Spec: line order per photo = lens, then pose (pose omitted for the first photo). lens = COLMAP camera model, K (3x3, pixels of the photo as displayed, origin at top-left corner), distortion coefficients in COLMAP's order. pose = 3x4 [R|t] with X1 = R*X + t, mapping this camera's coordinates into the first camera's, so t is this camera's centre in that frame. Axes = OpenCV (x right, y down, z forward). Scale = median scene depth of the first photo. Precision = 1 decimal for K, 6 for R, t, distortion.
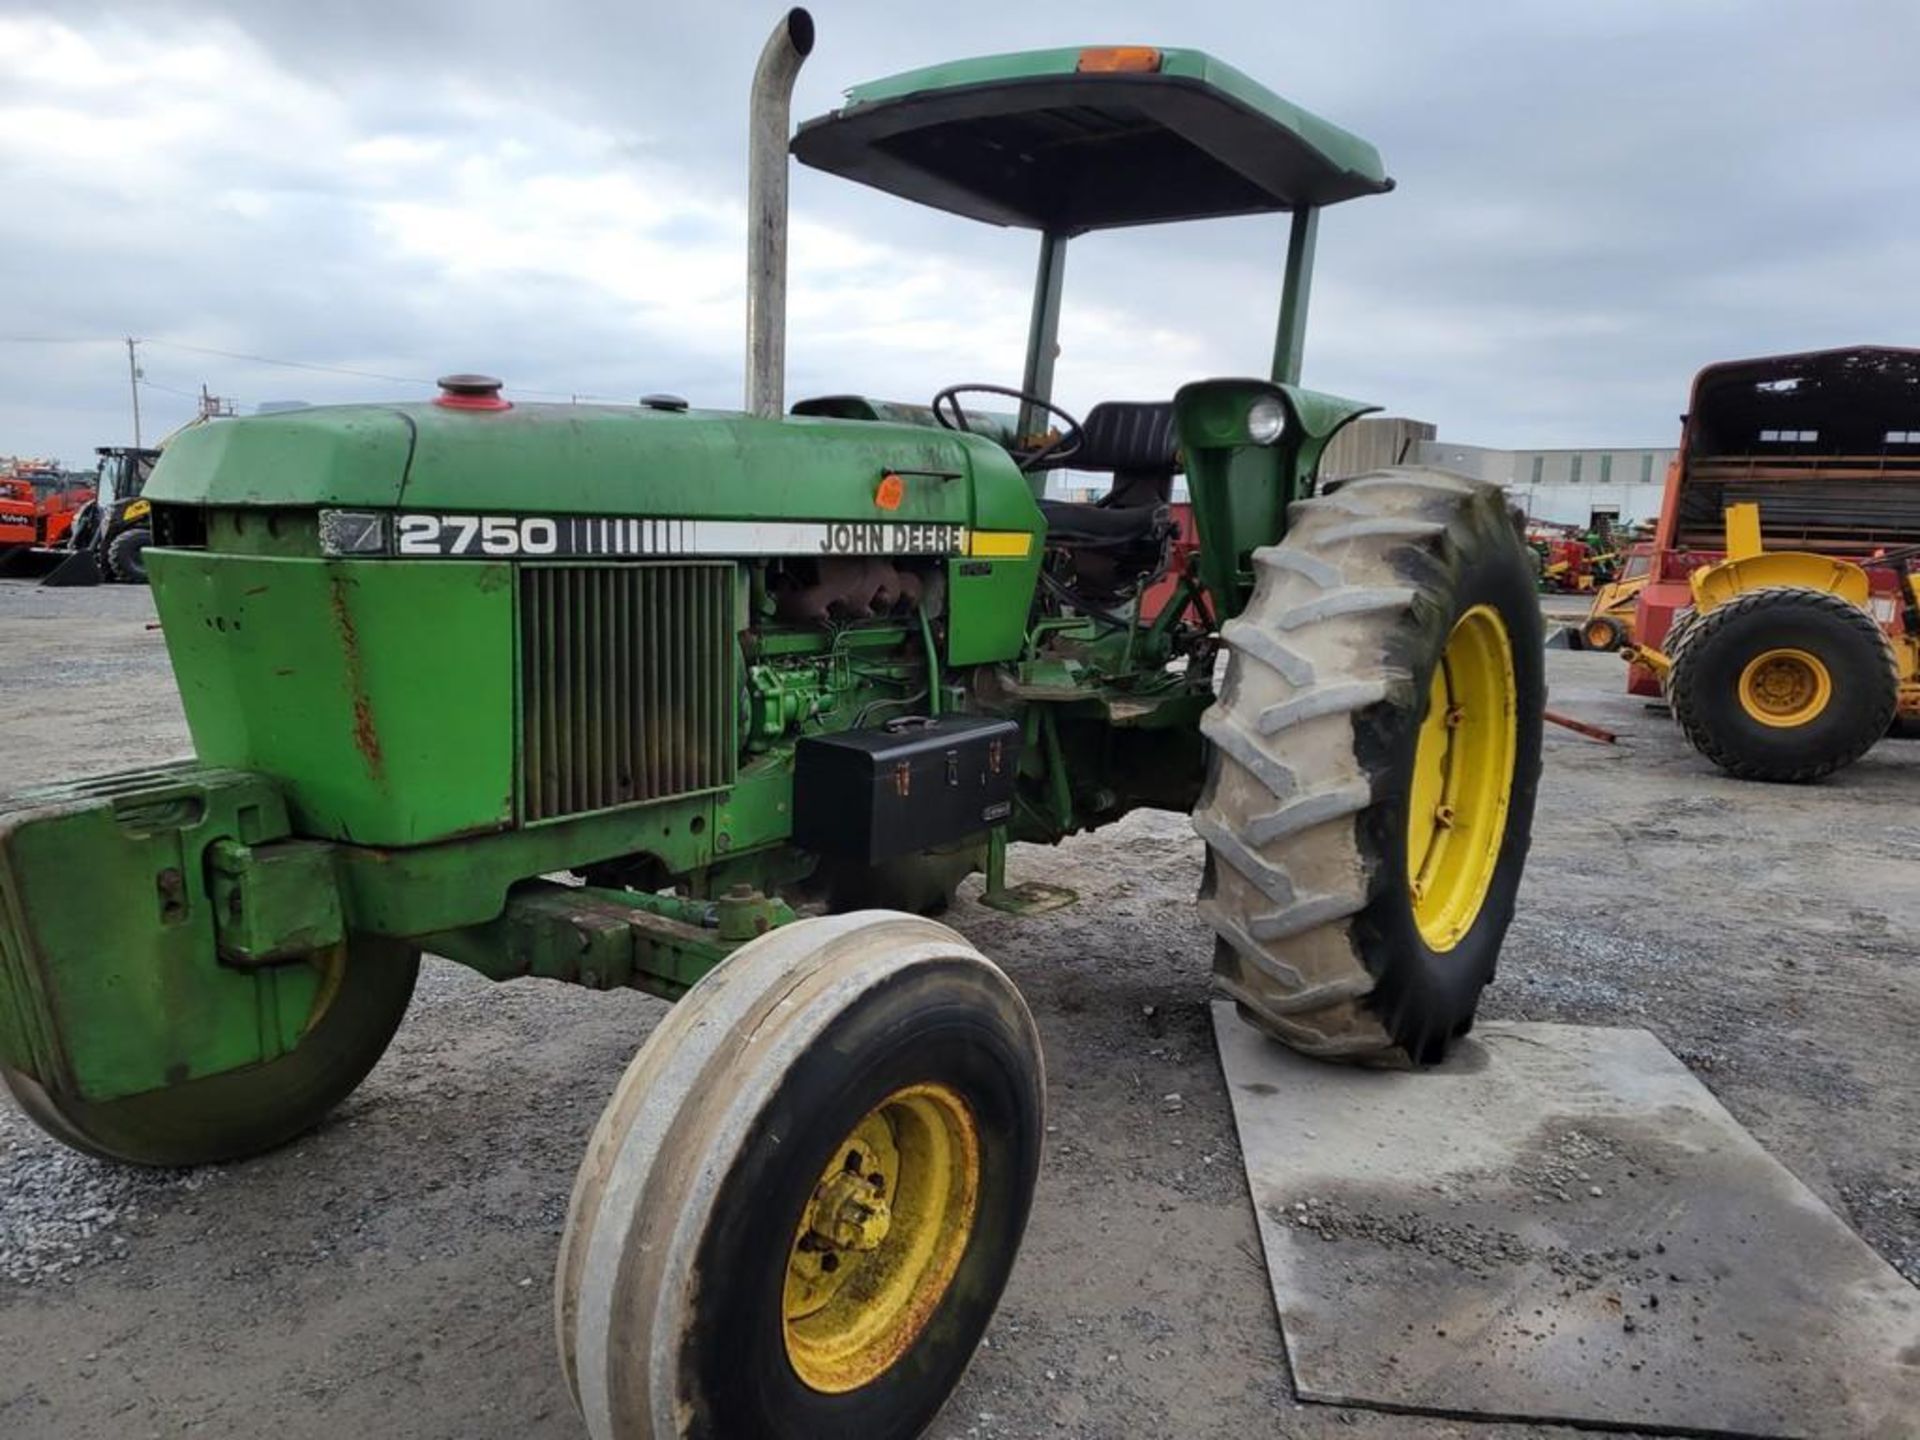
lens RADIAL K [[1462.2, 0, 960.0], [0, 1462.2, 720.0], [0, 0, 1]] dist [0.075570, -0.058207]
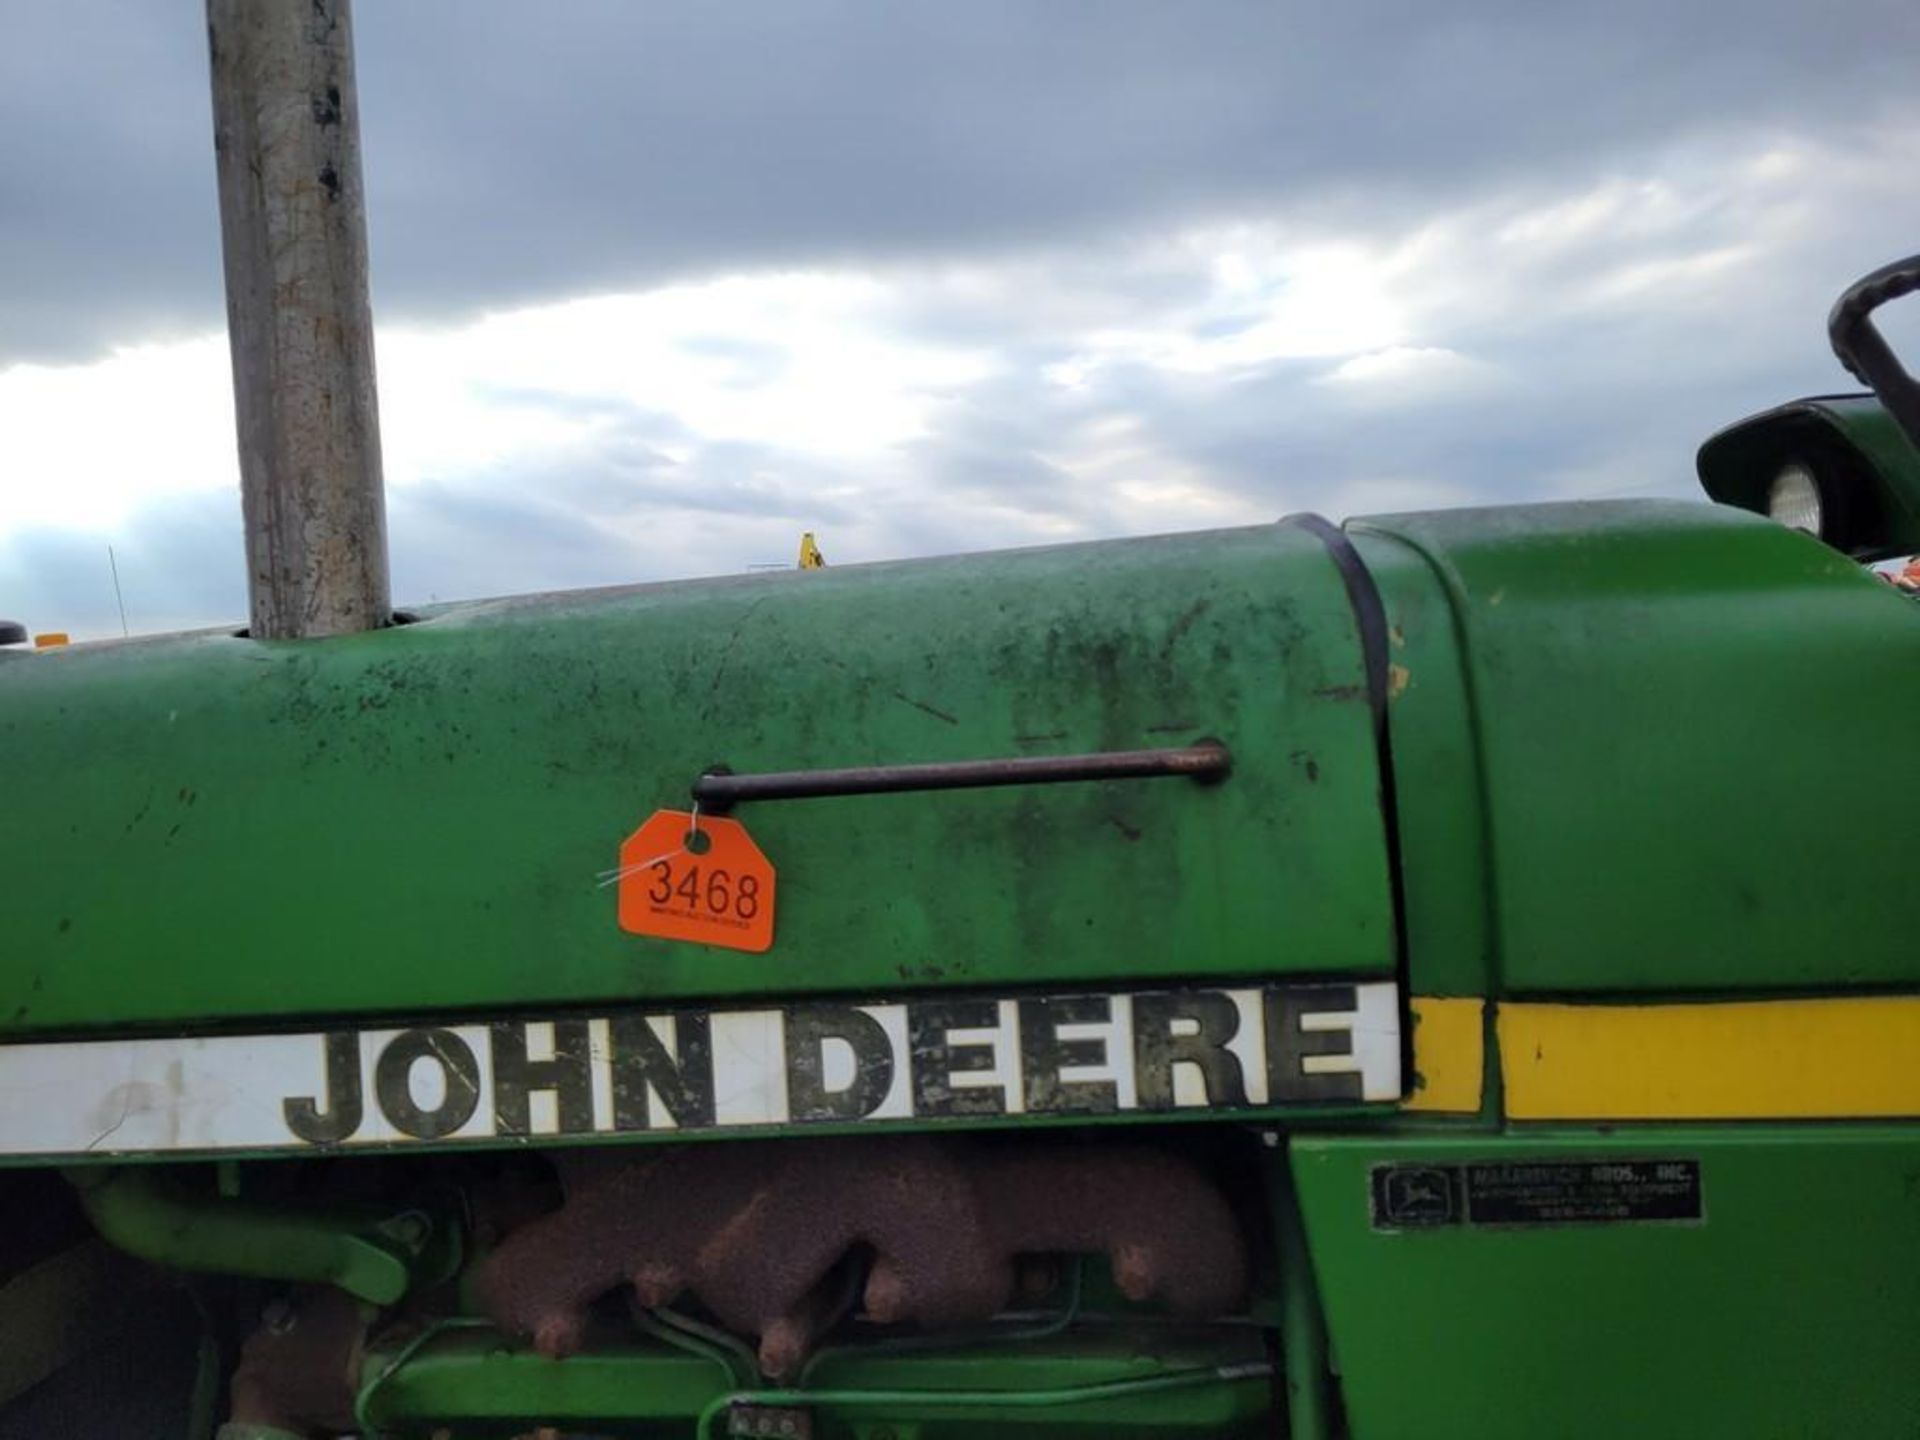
lens RADIAL K [[1455.0, 0, 964.9], [0, 1455.0, 697.6], [0, 0, 1]] dist [0.064972, -0.050847]
pose [[0.445984, -0.030616, -0.894517, 0.180925], [-0.047625, 0.997187, -0.057875, -0.177224], [0.893773, 0.068413, 0.443271, 0.960768]]
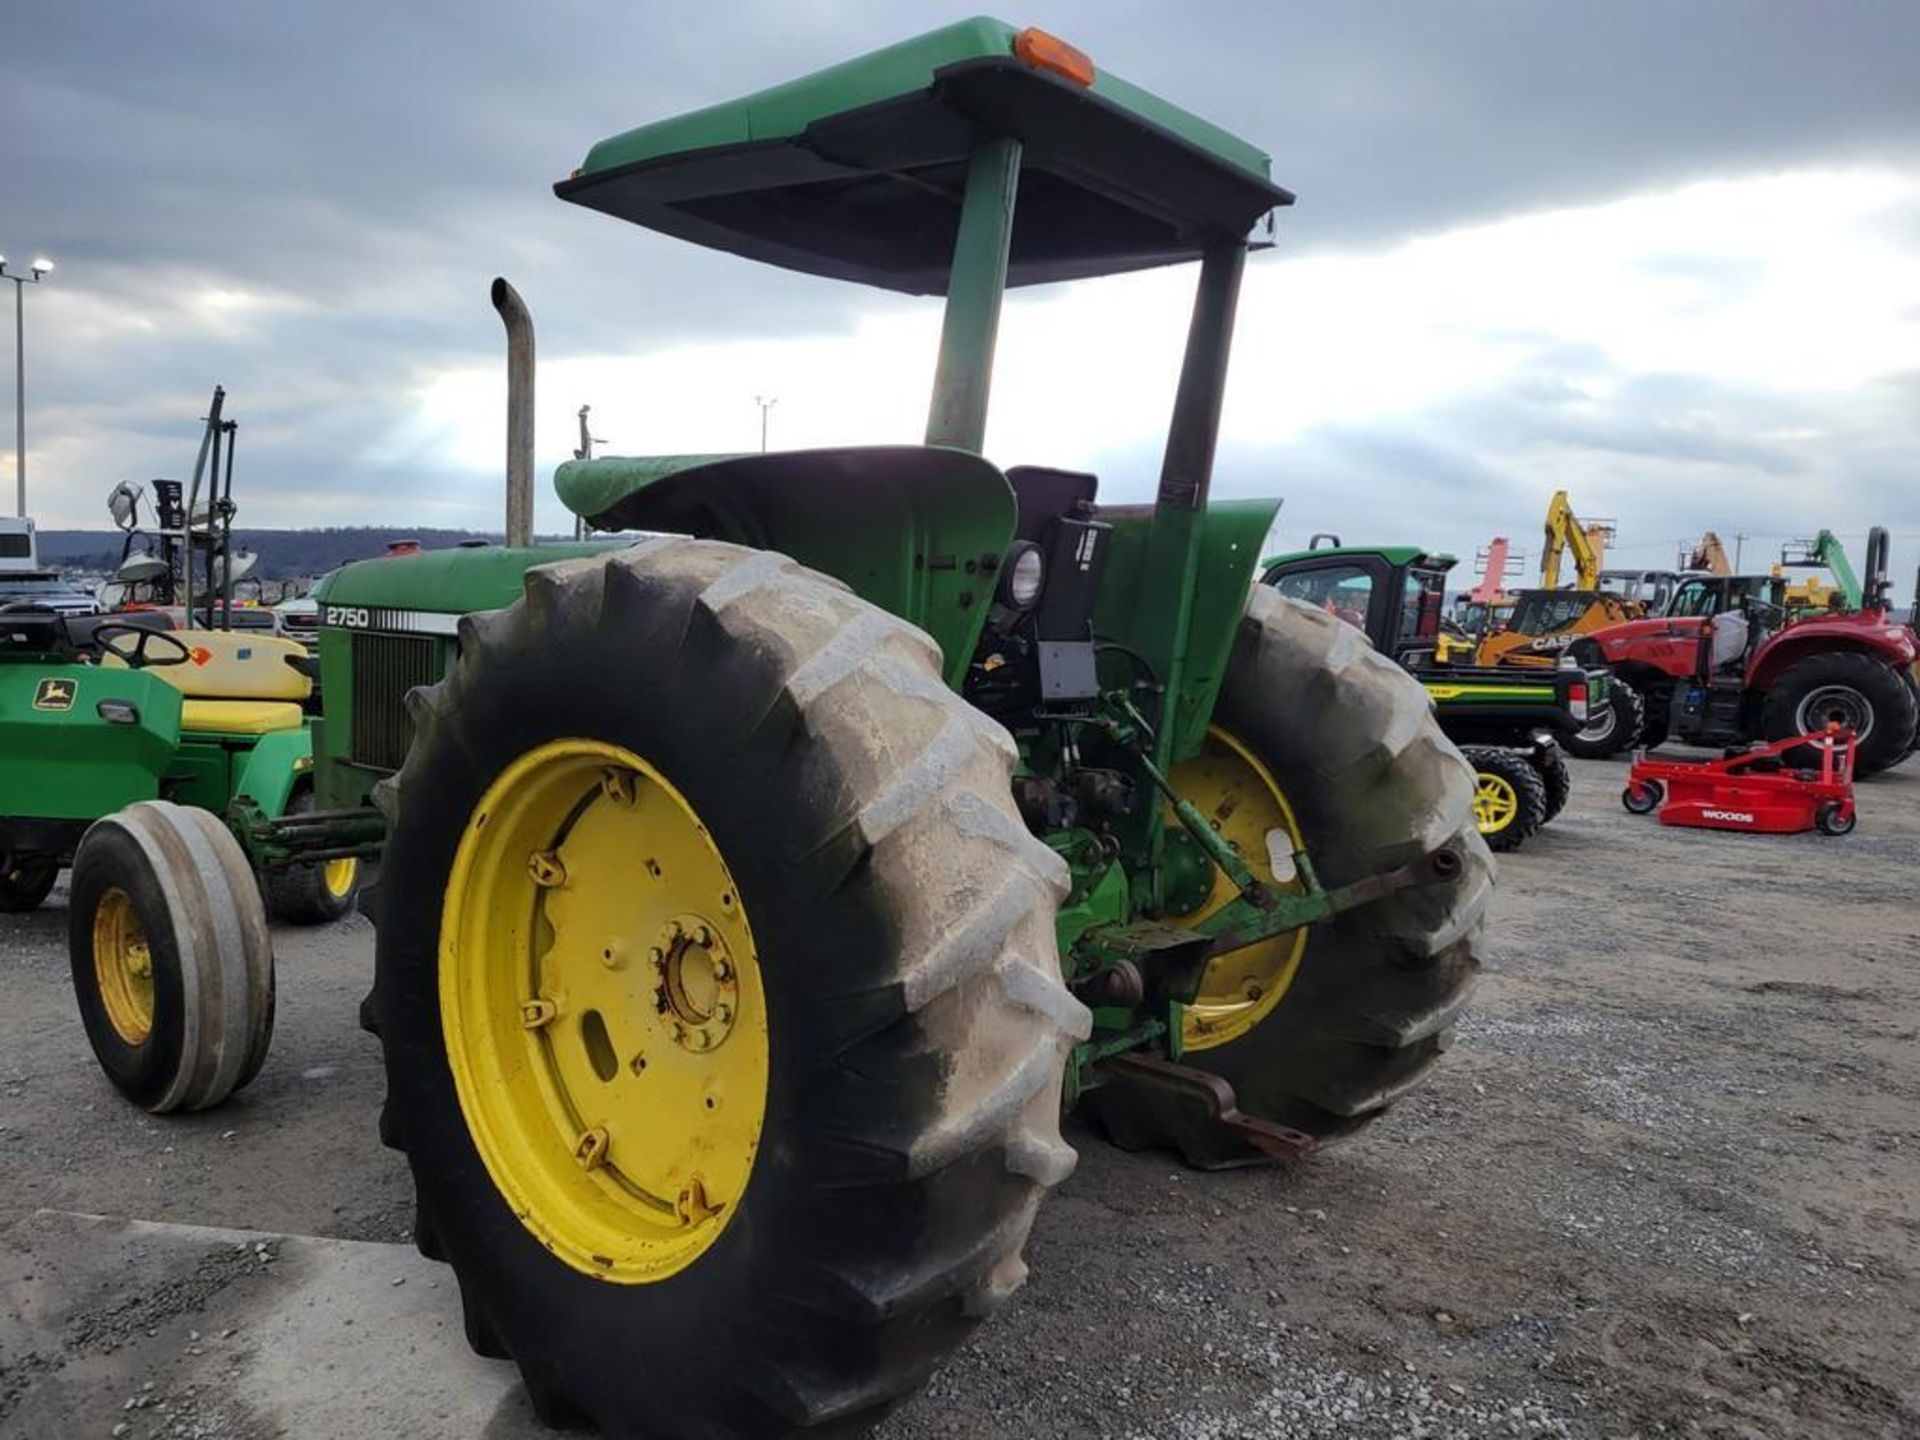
lens RADIAL K [[1467.4, 0, 962.6], [0, 1467.4, 744.6], [0, 0, 1]] dist [0.077161, -0.063723]
pose [[-0.086323, 0.063892, -0.994216, 1.269617], [-0.175111, 0.981432, 0.078274, -0.199250], [0.980757, 0.180855, -0.073532, 1.538069]]
